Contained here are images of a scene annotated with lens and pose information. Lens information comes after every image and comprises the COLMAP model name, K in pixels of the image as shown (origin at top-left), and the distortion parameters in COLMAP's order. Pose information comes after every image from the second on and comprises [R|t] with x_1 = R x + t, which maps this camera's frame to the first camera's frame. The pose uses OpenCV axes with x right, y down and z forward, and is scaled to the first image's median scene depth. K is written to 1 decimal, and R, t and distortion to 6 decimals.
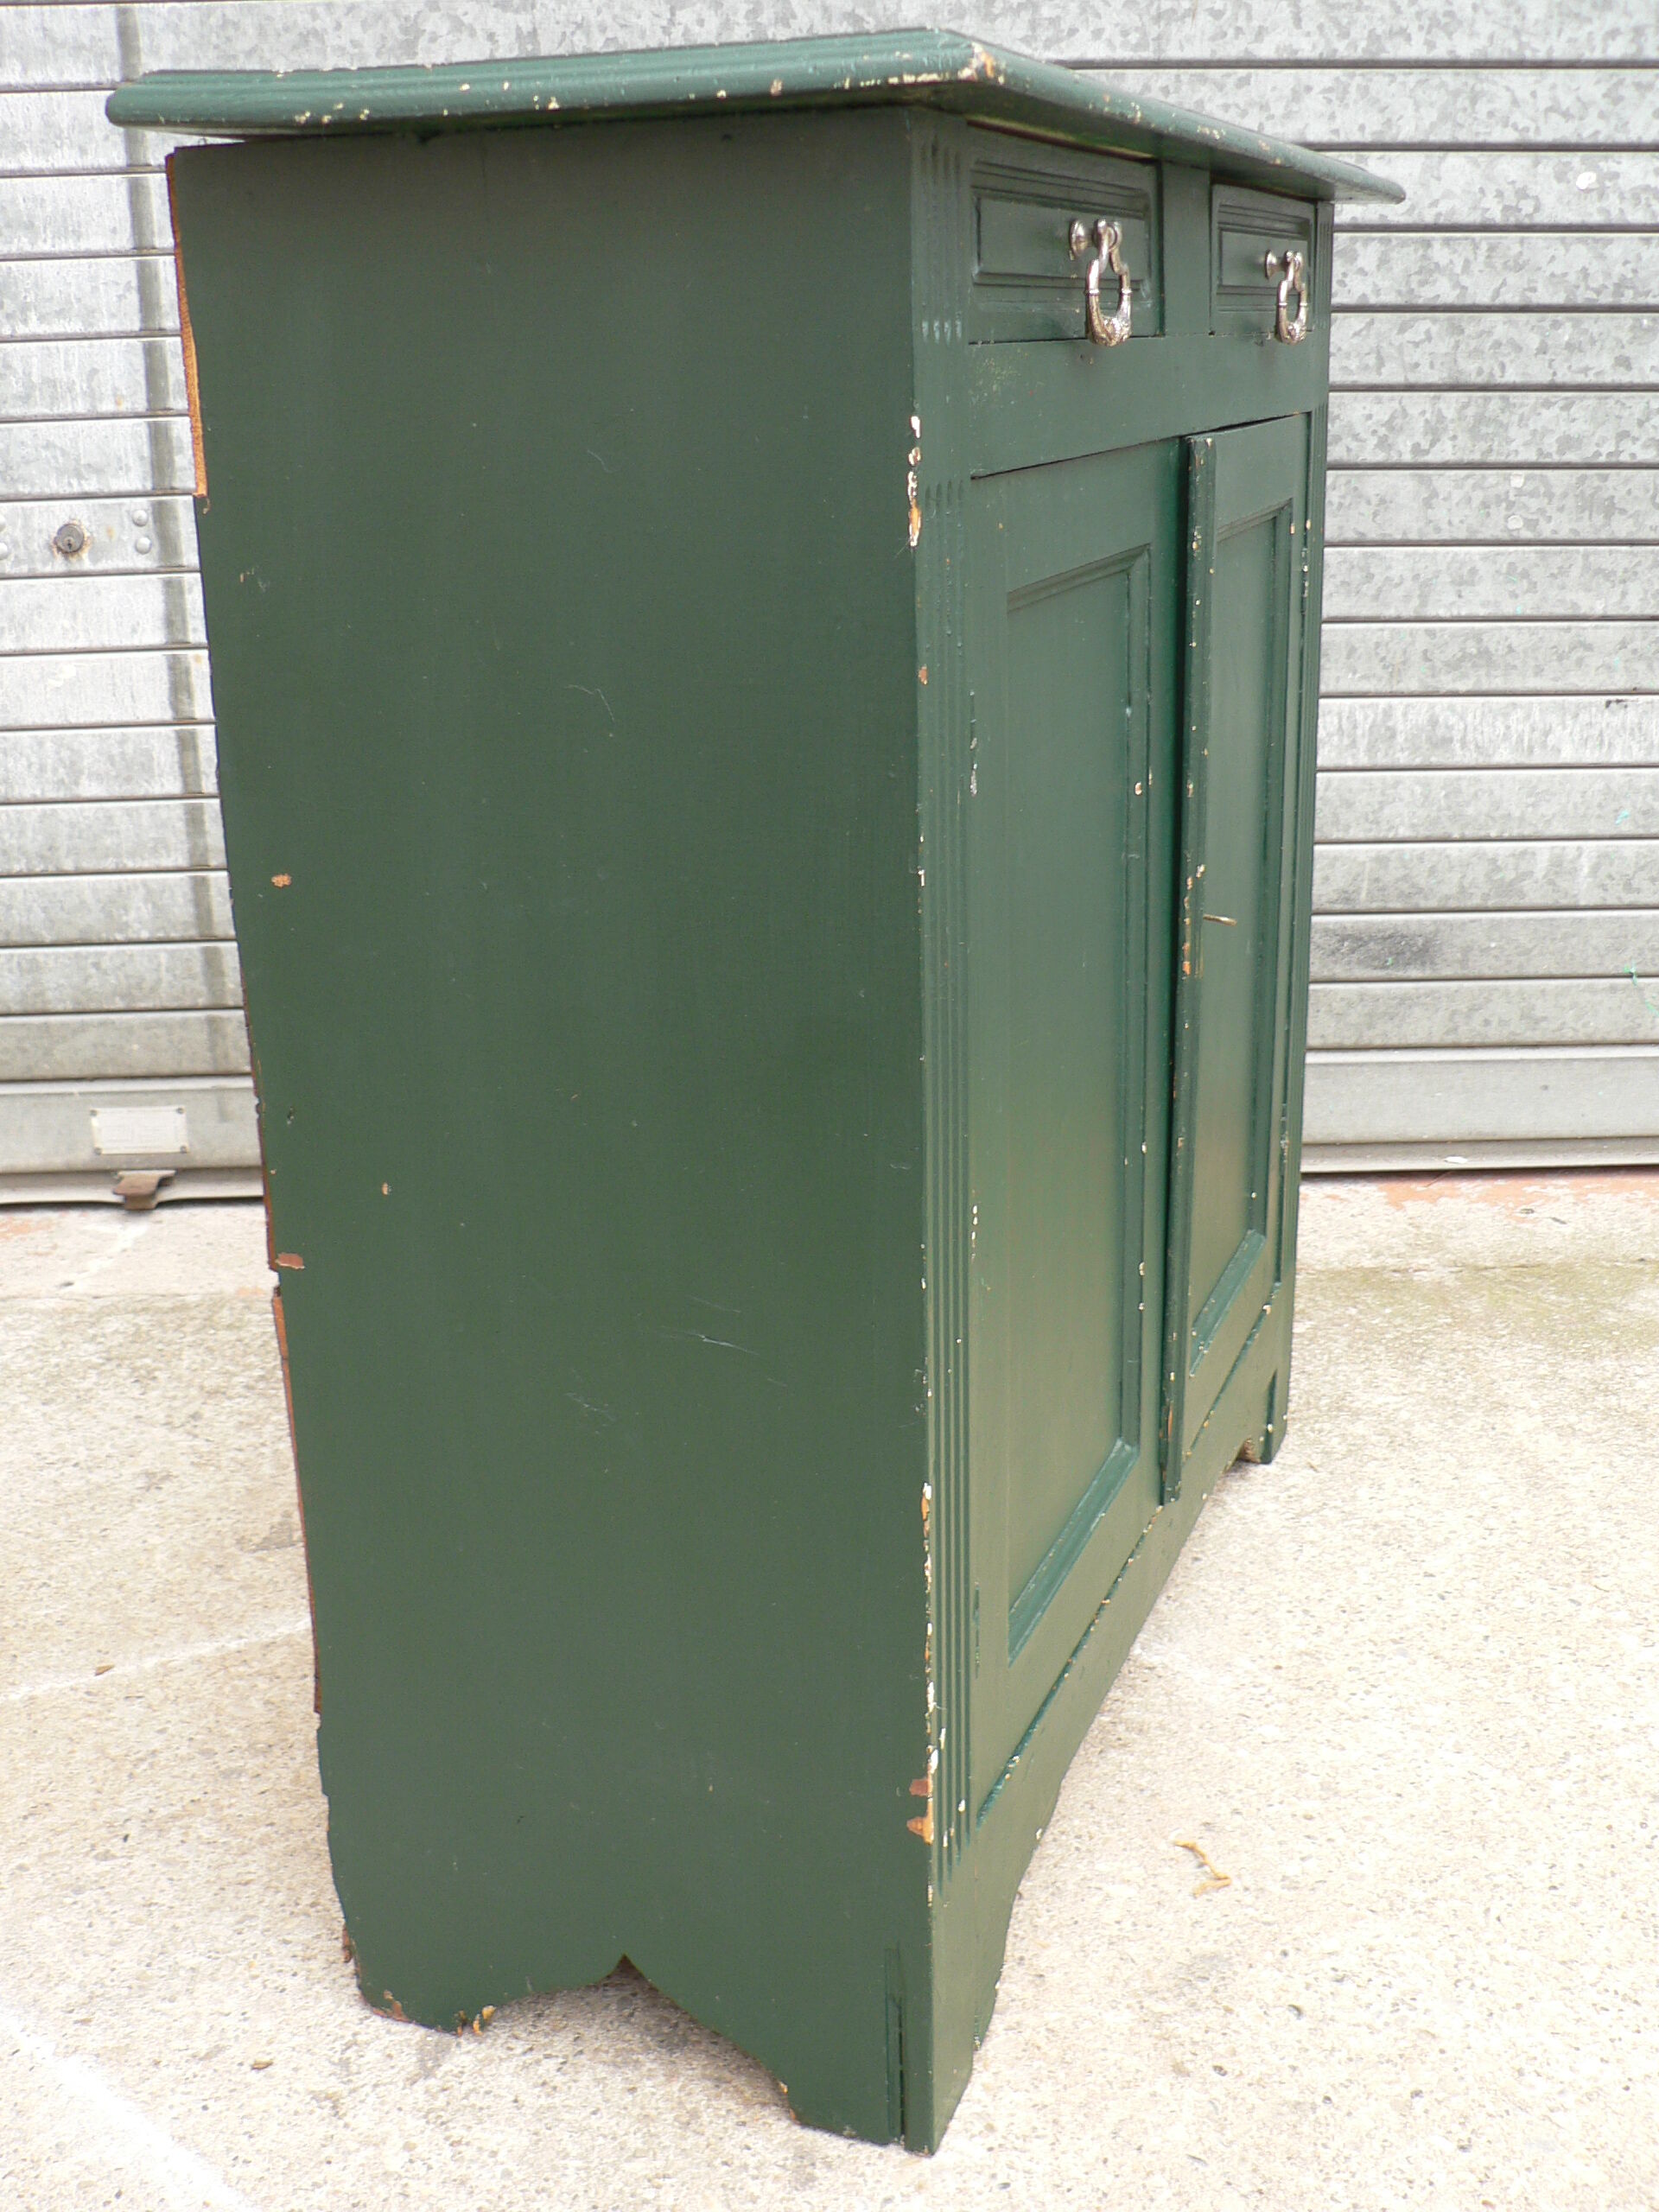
lens RADIAL K [[2441.8, 0, 868.8], [0, 2441.8, 1128.7], [0, 0, 1]] dist [-0.197170, 0.238328]
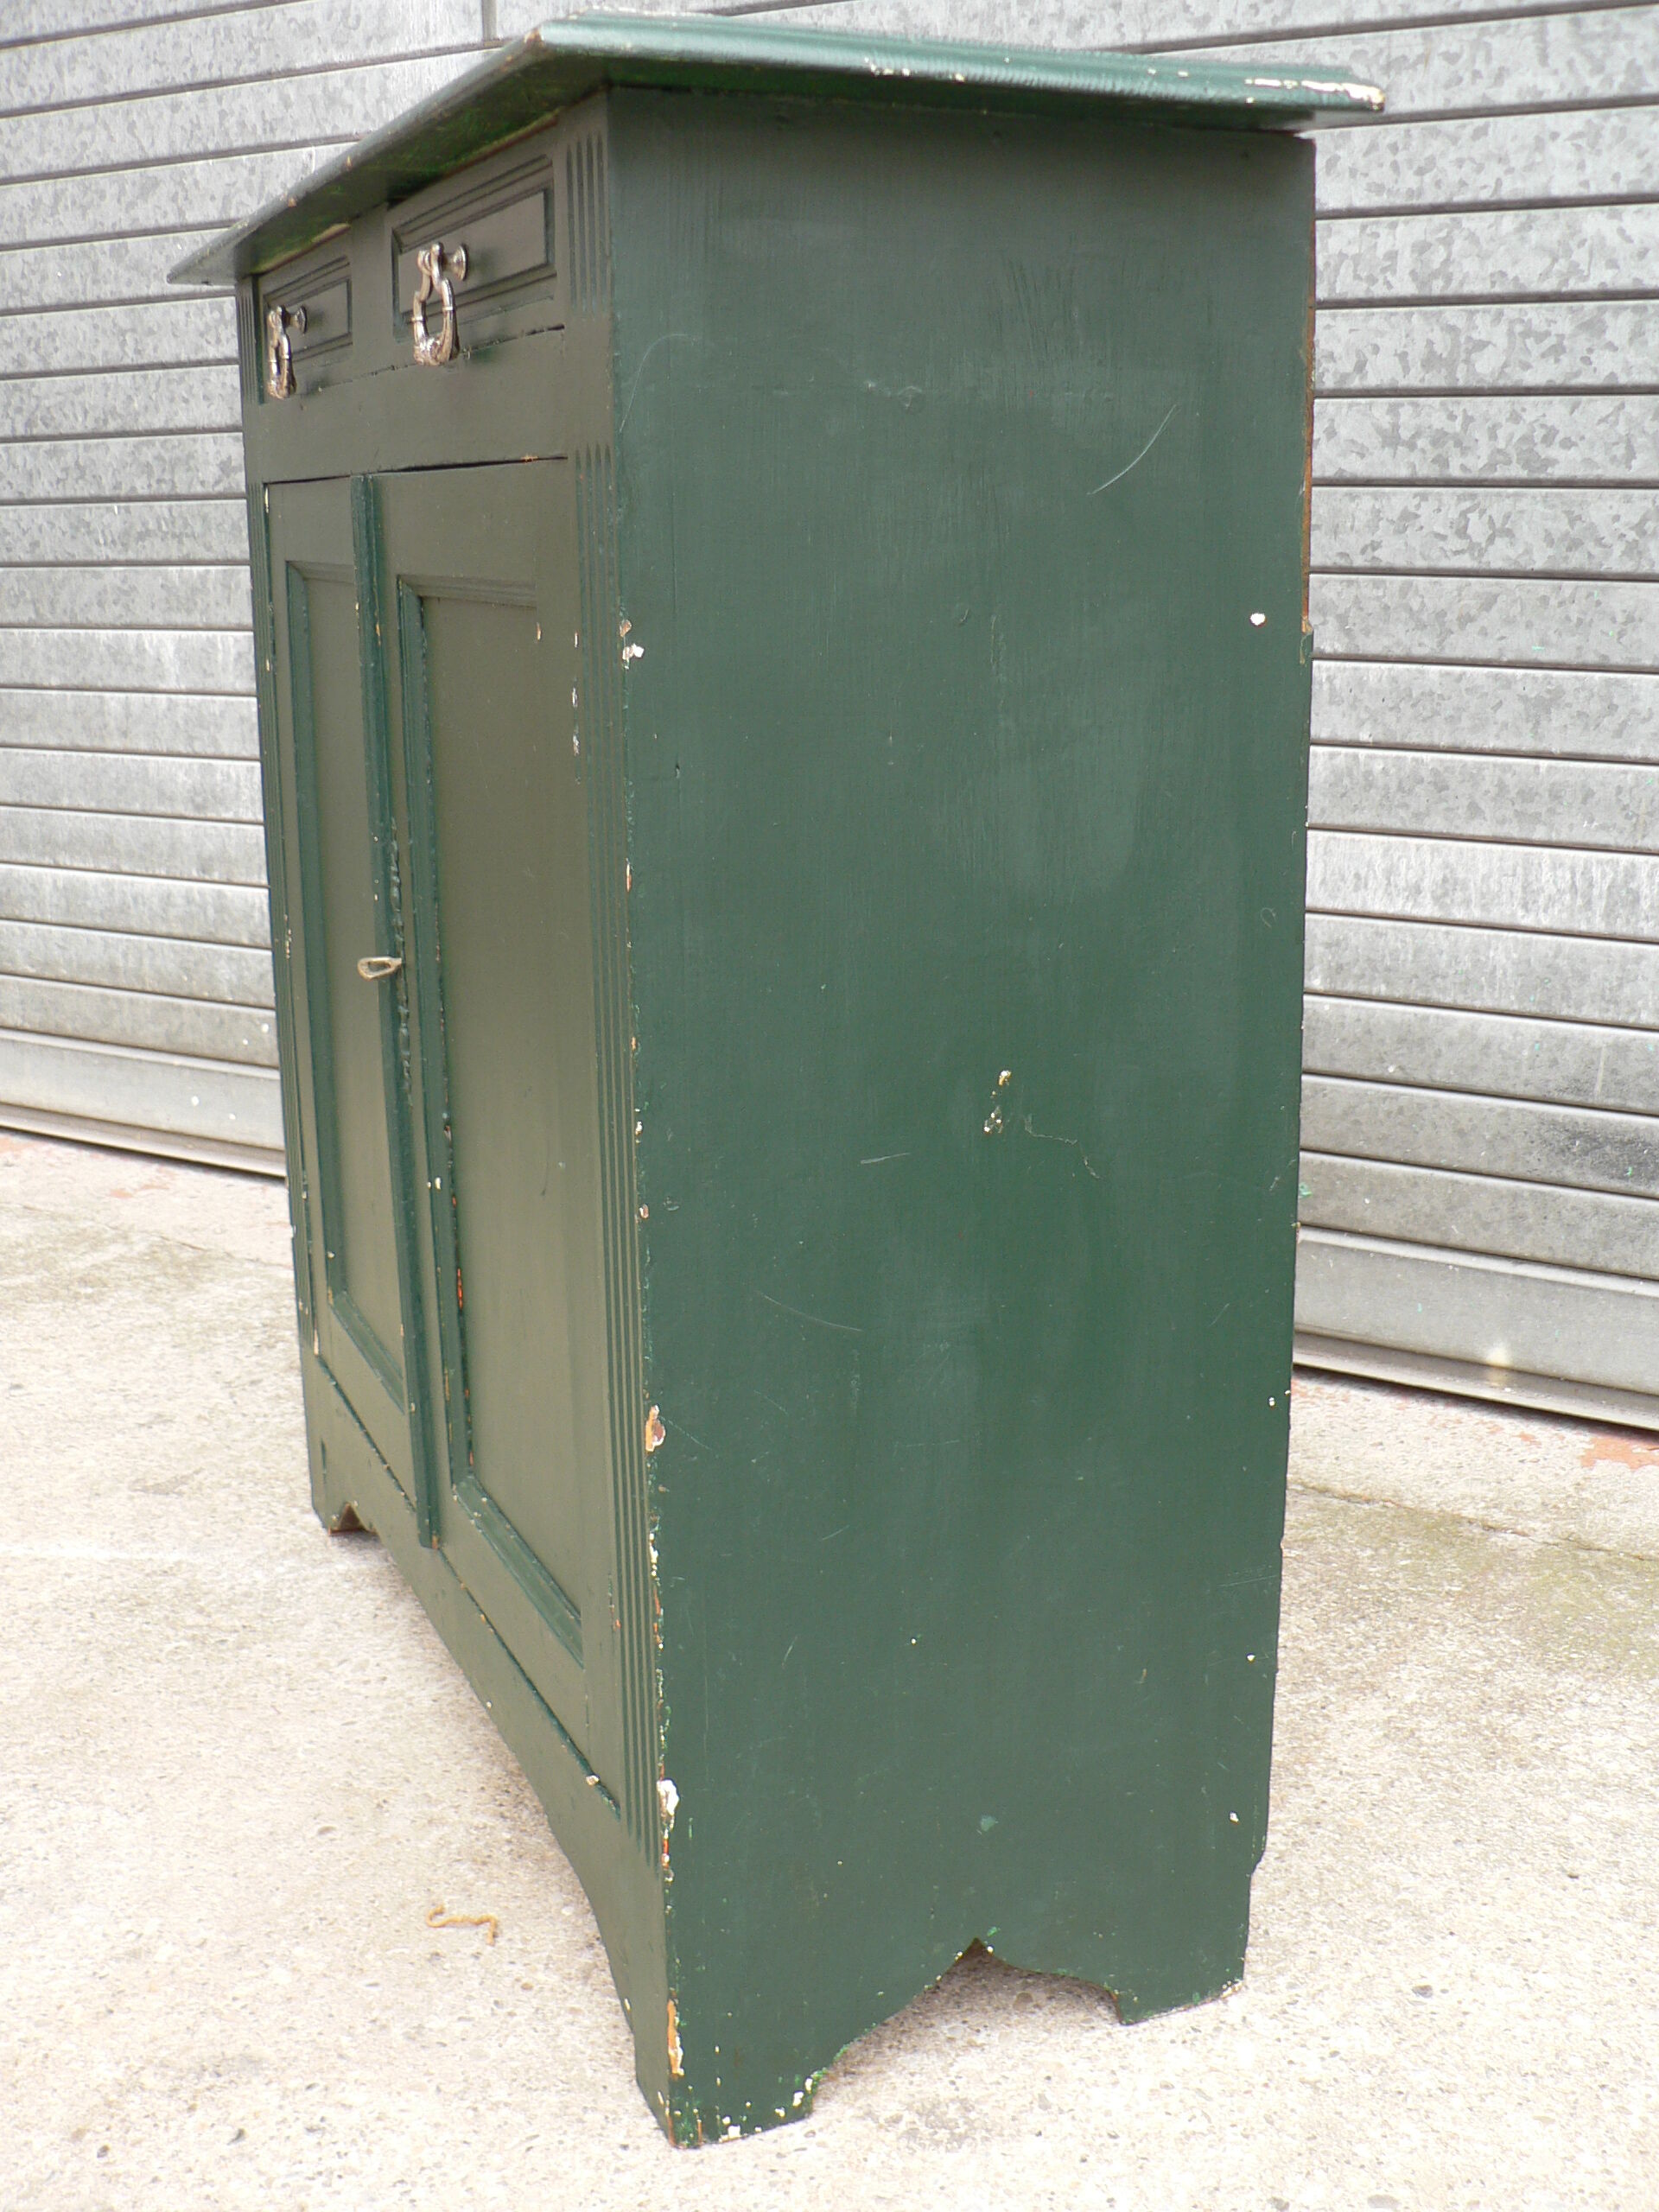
lens RADIAL K [[2443.7, 0, 879.2], [0, 2443.7, 1144.4], [0, 0, 1]] dist [-0.191101, 0.228596]
pose [[0.840974, 0.150241, -0.519798, 0.464713], [-0.181040, 0.983438, -0.008652, -0.026602], [0.509889, 0.101381, 0.854245, 0.173145]]
